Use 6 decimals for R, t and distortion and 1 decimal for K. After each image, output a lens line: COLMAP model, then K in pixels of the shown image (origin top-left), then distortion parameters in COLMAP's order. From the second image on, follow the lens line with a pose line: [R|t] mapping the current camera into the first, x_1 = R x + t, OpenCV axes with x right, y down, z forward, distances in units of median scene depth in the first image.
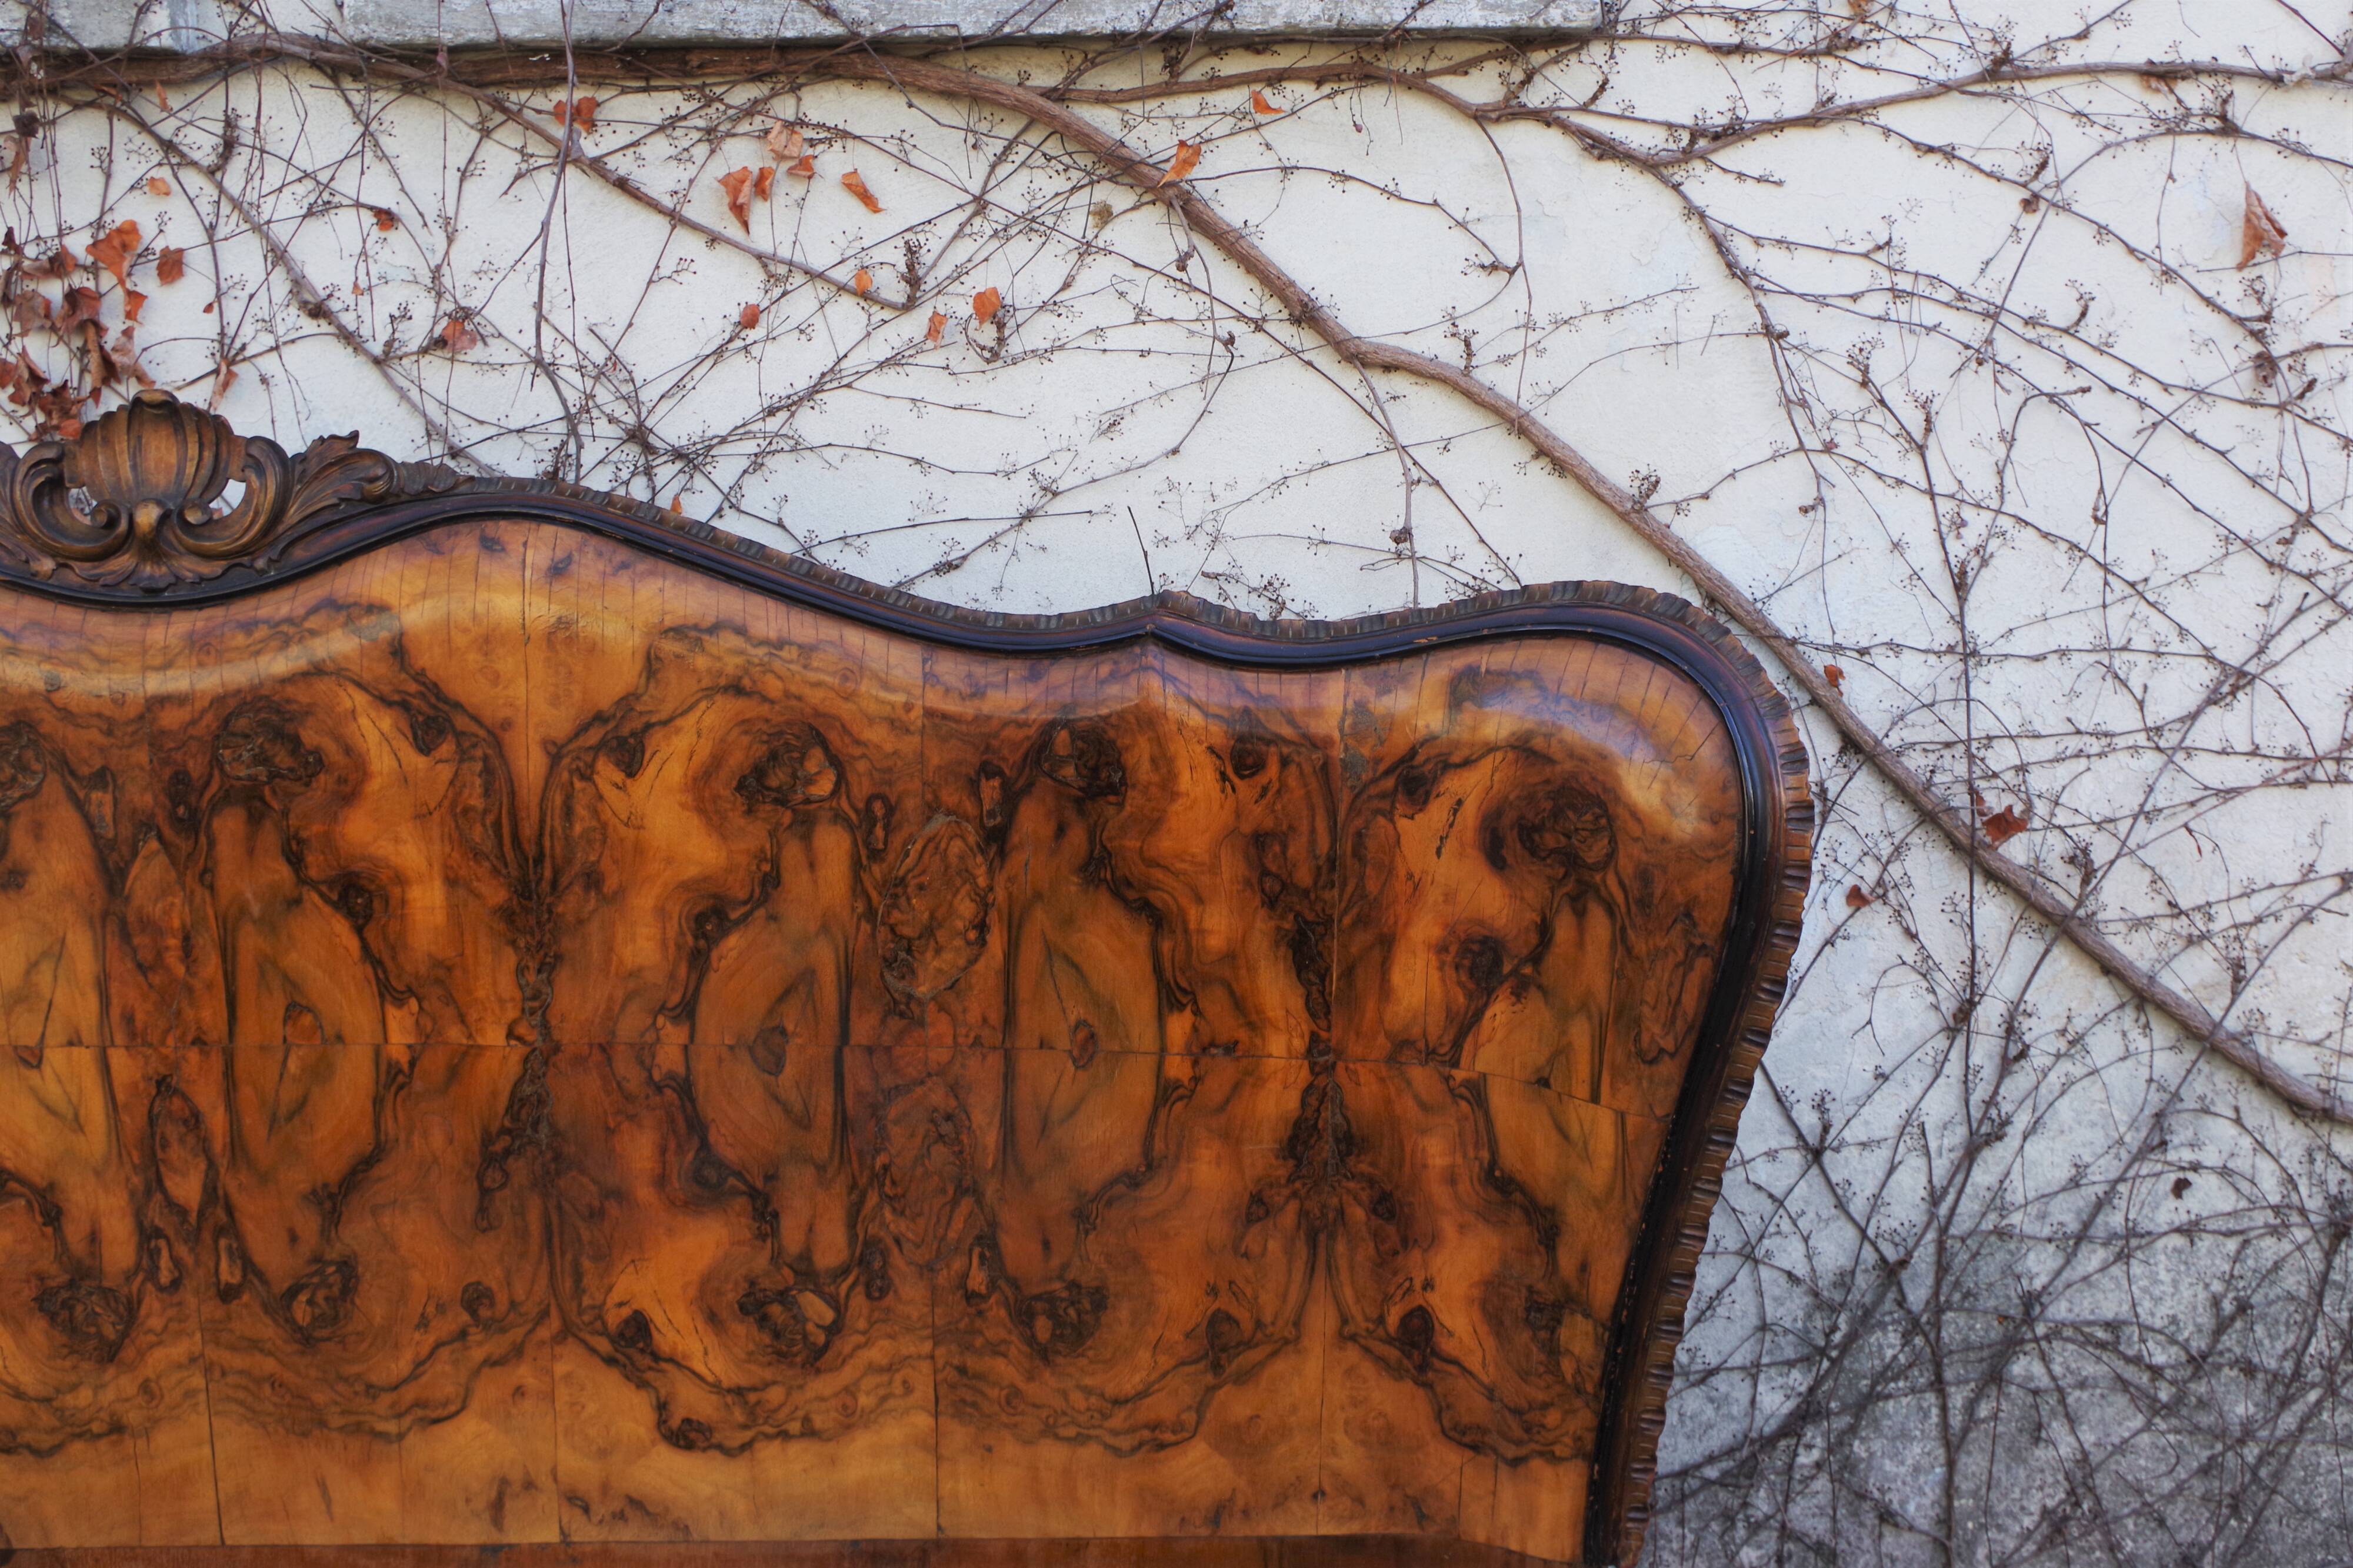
lens RADIAL K [[2500.7, 0, 1270.8], [0, 2500.7, 723.4], [0, 0, 1]] dist [-0.062322, 0.000000]
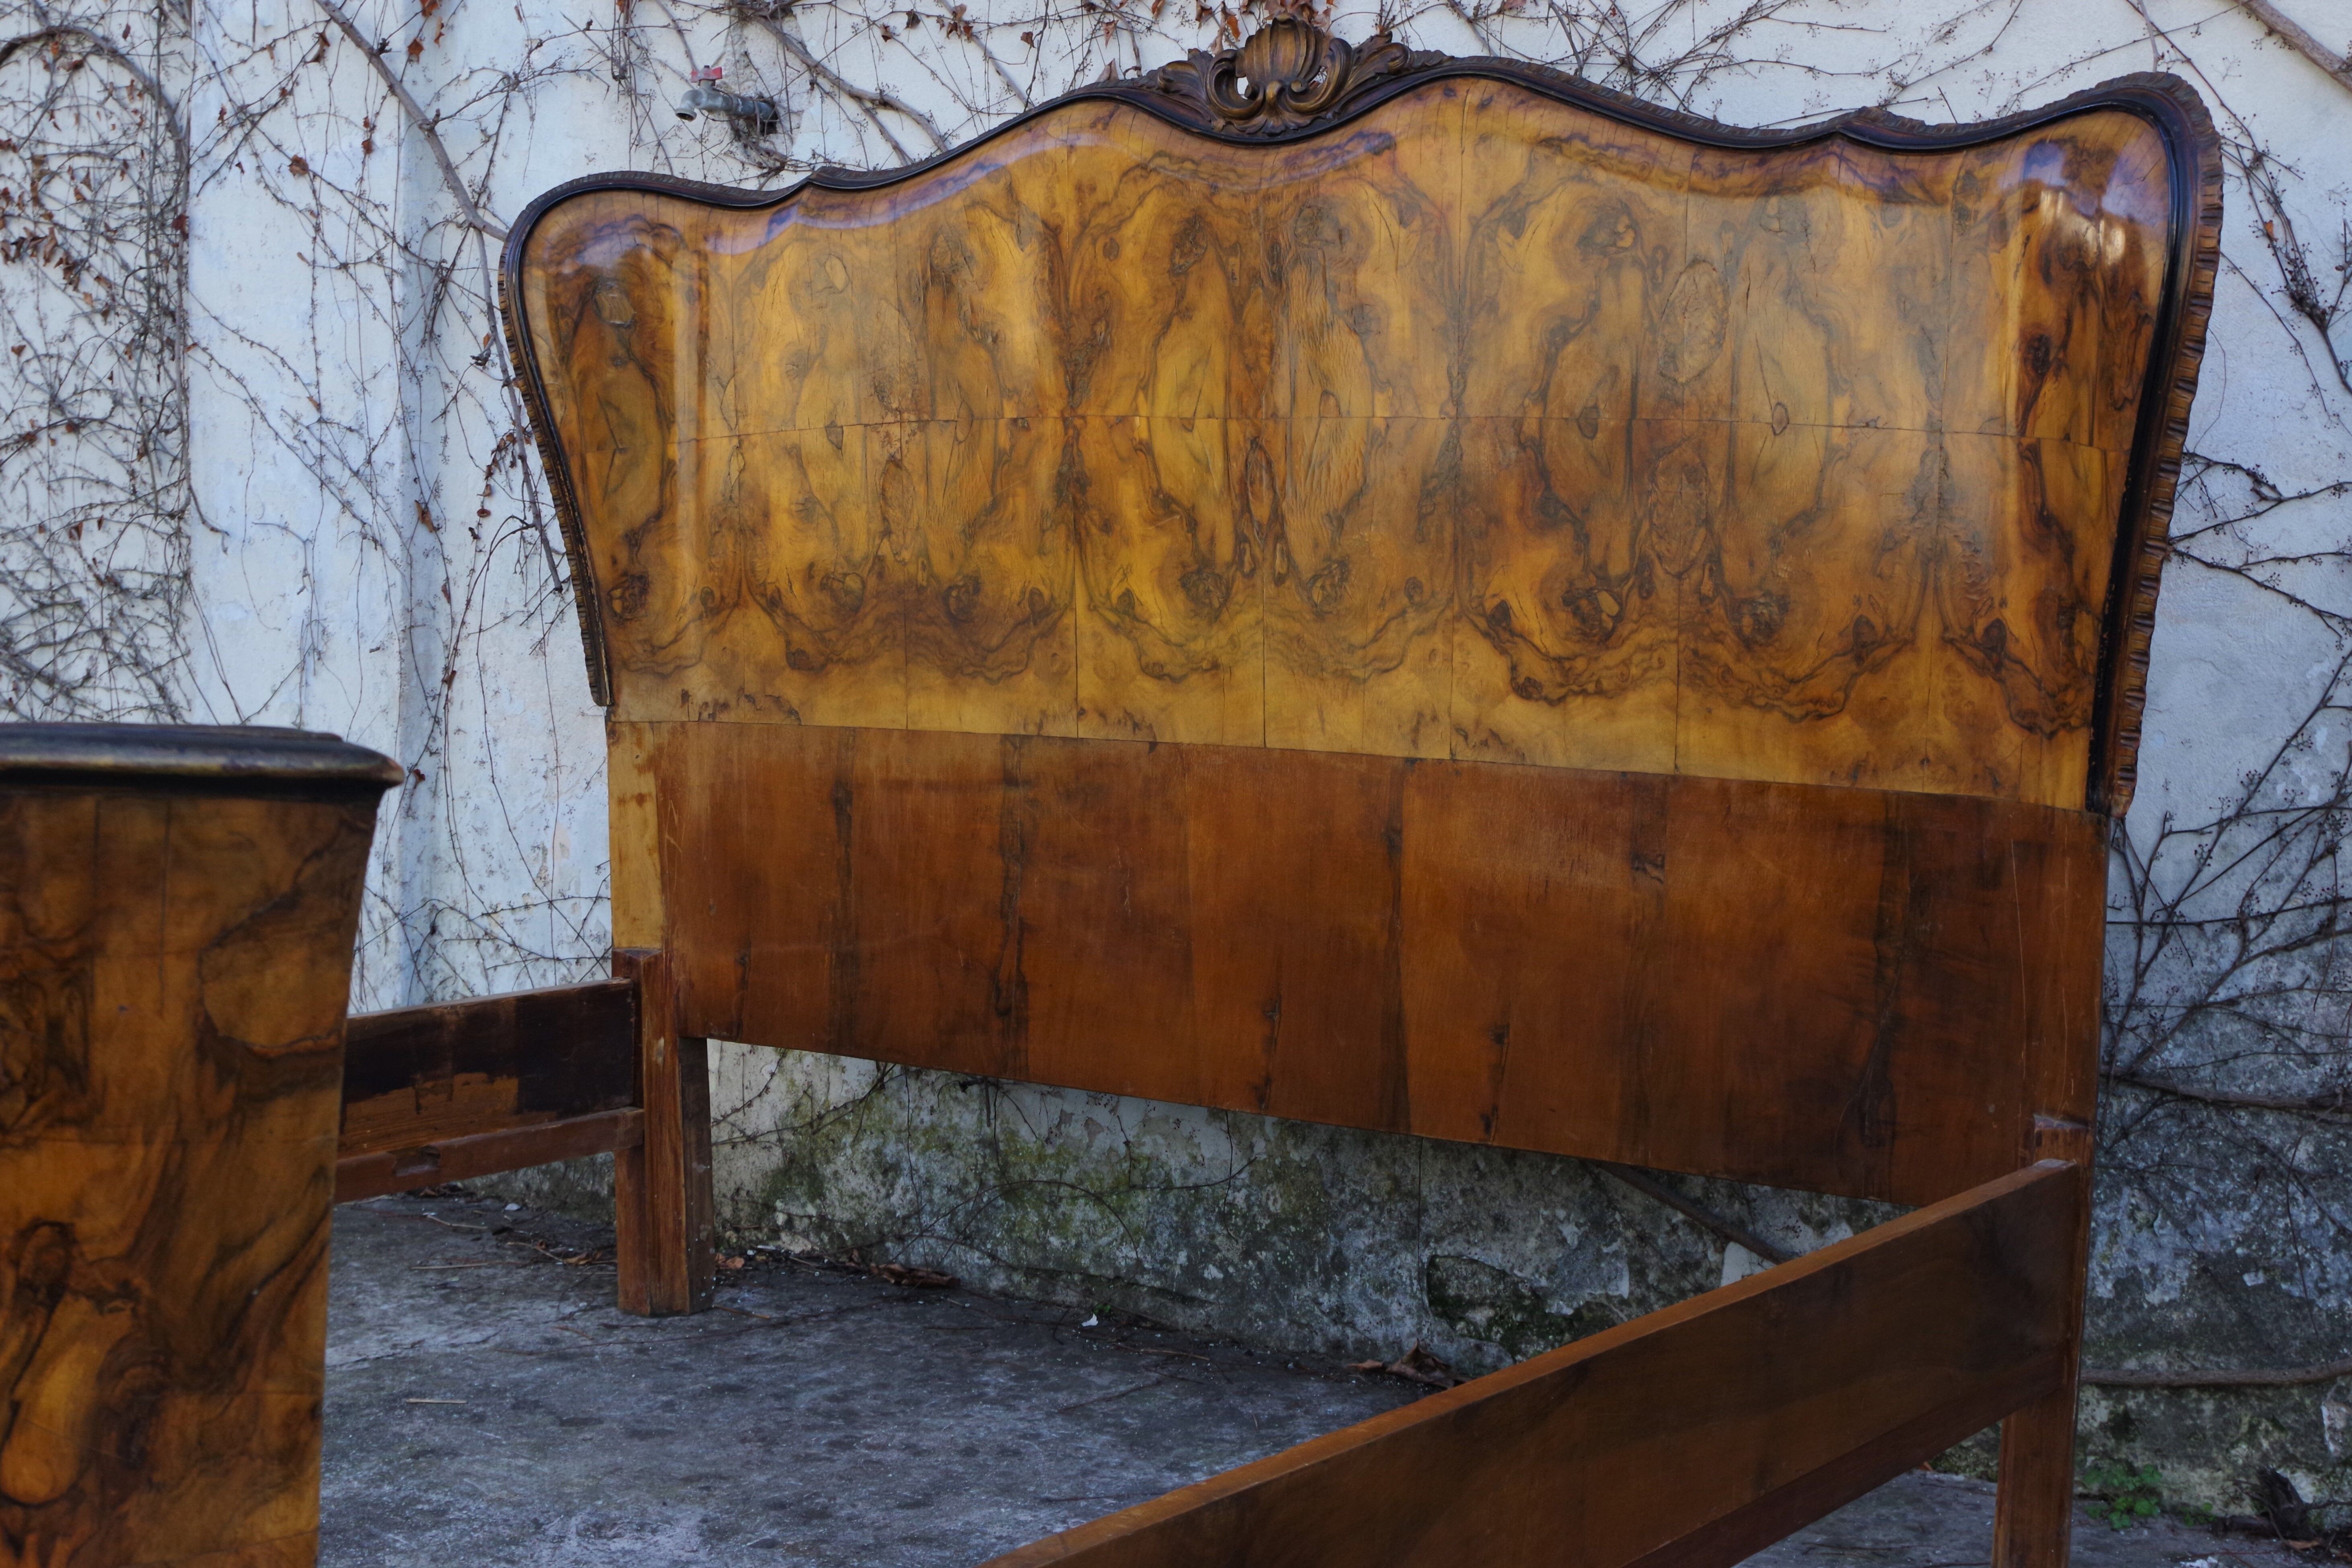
lens RADIAL K [[3231.2, 0, 1180.5], [0, 3231.2, 749.6], [0, 0, 1]] dist [-0.015463, 0.000000]
pose [[0.787263, 0.060503, -0.613643, 0.707700], [-0.090421, 0.995744, -0.017828, 0.335111], [0.609952, 0.069521, 0.789383, -0.587339]]
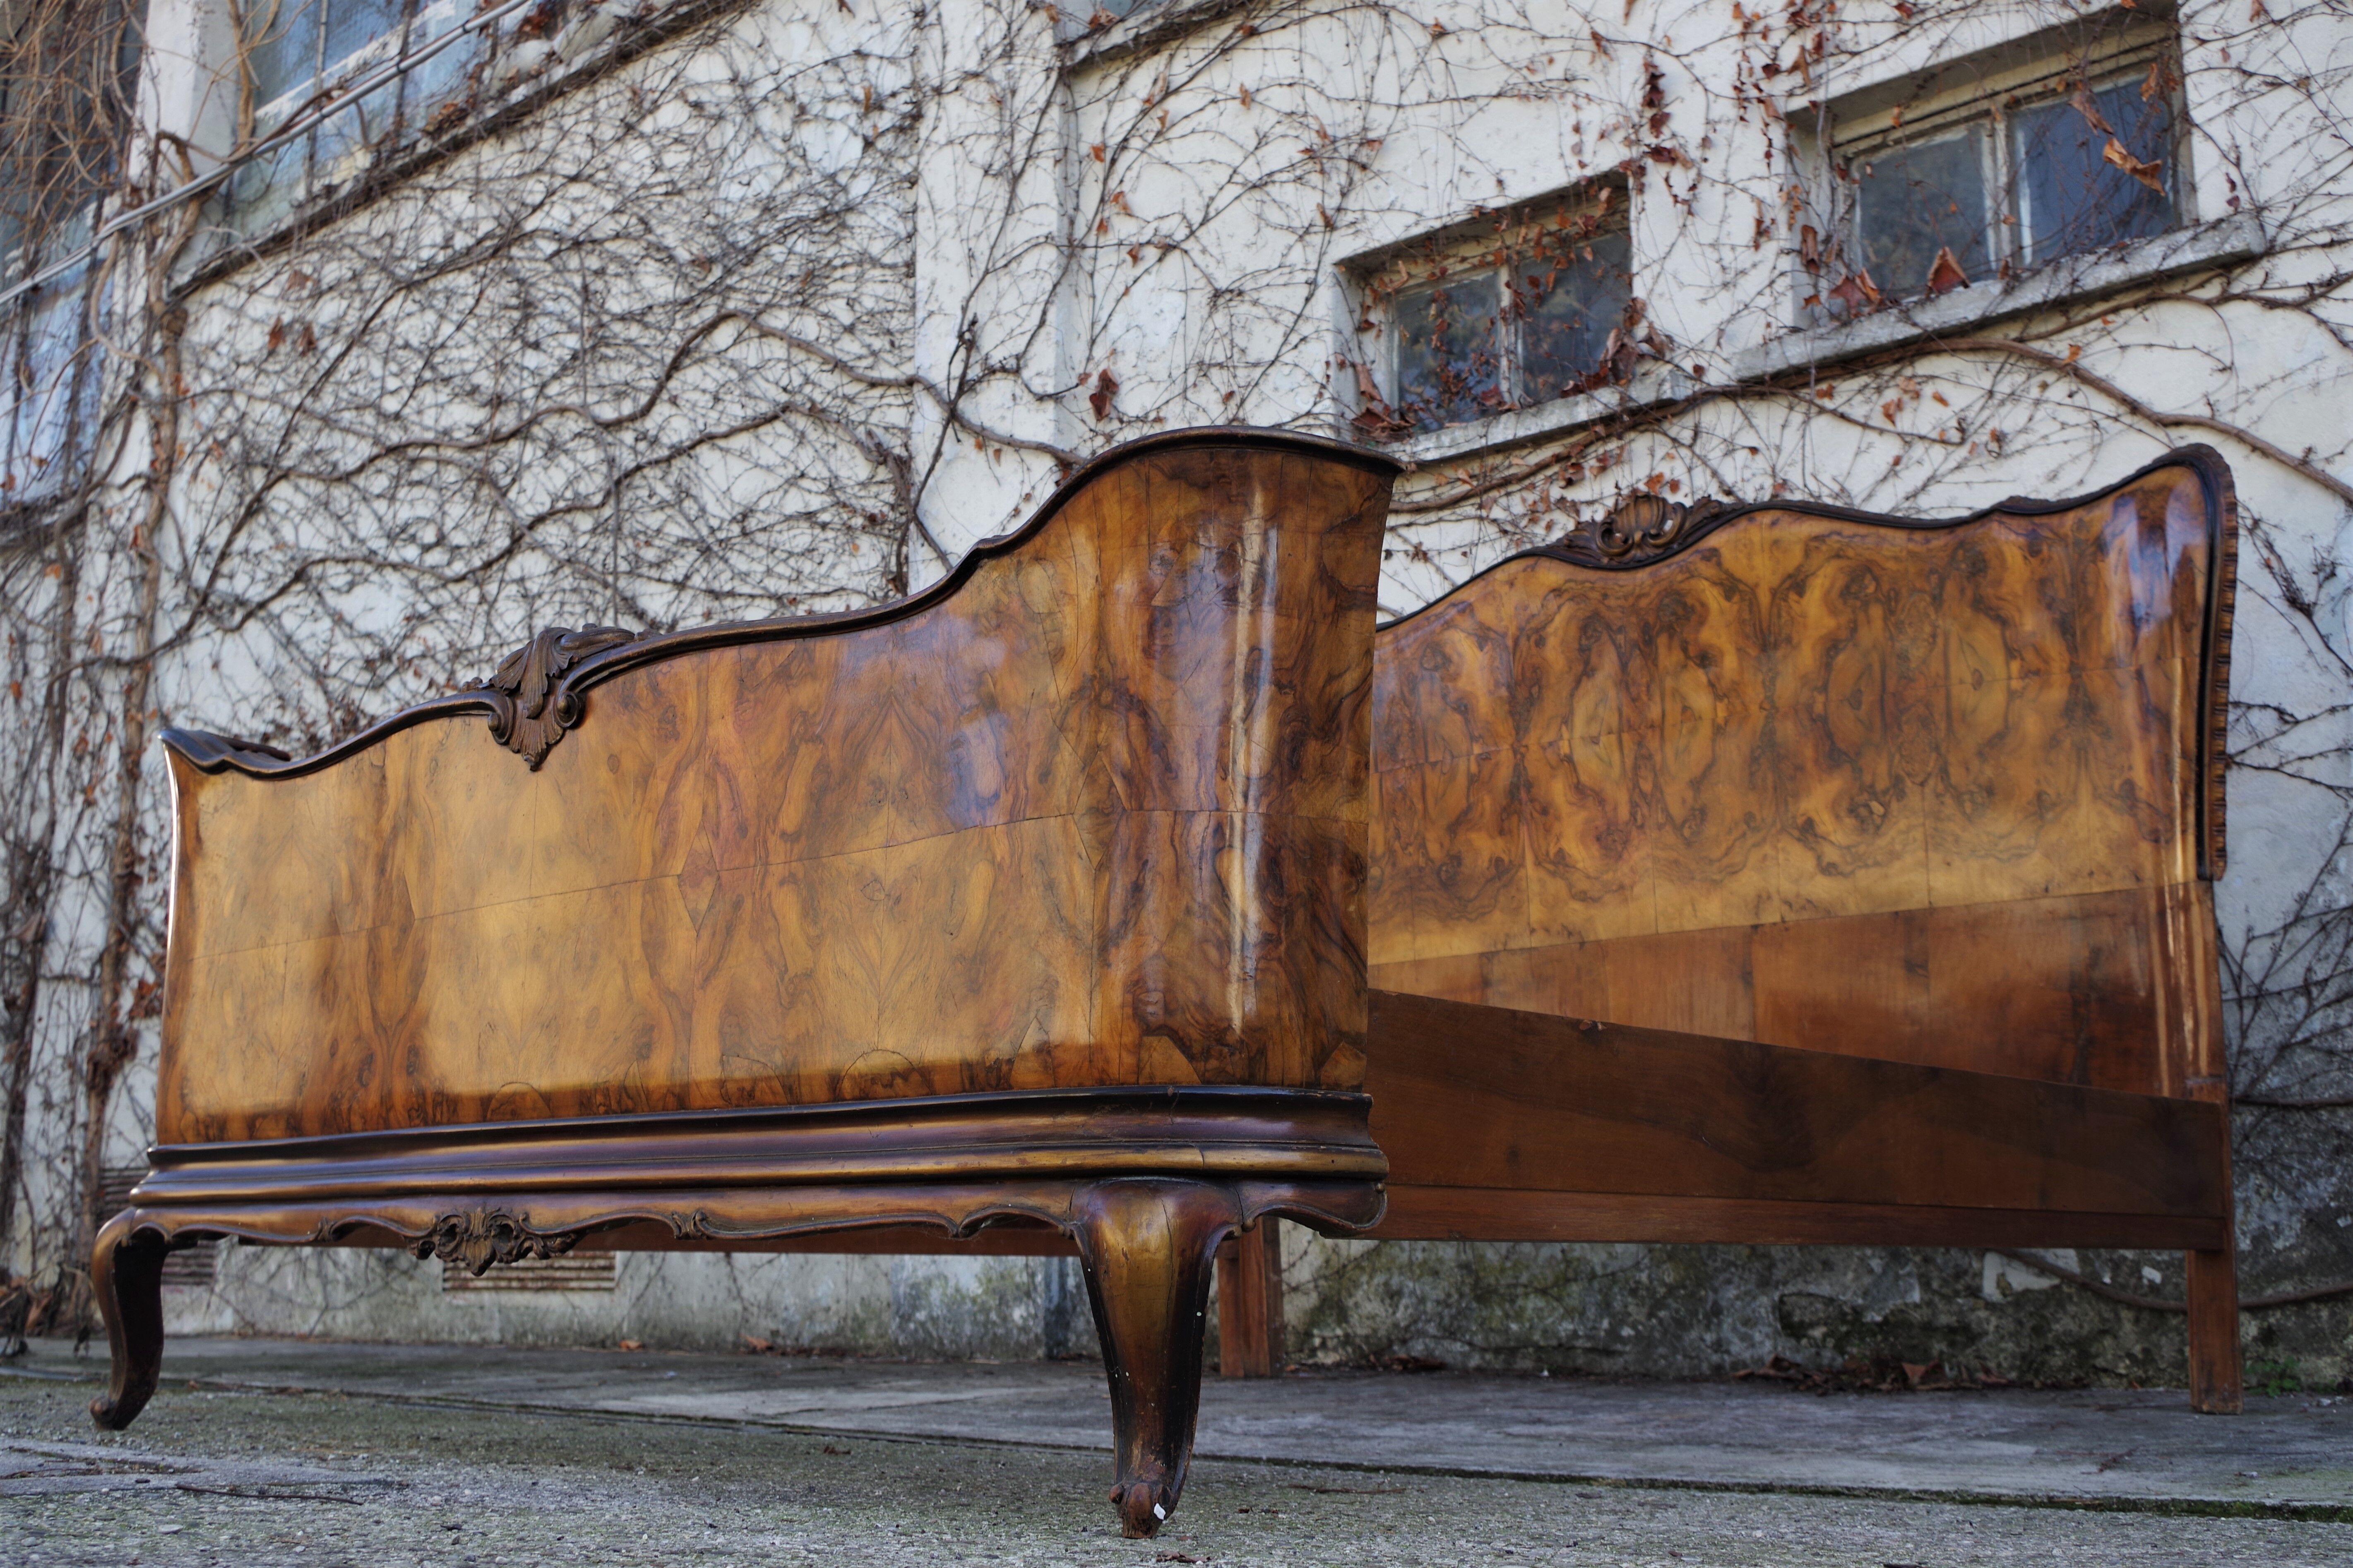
lens RADIAL K [[2490.5, 0, 1192.7], [0, 2490.5, 736.0], [0, 0, 1]] dist [-0.048532, 0.000000]
pose [[0.728033, -0.134409, -0.672236, 0.830621], [-0.079422, 0.957452, -0.277450, 0.775064], [0.680926, 0.255383, 0.686382, -0.956178]]
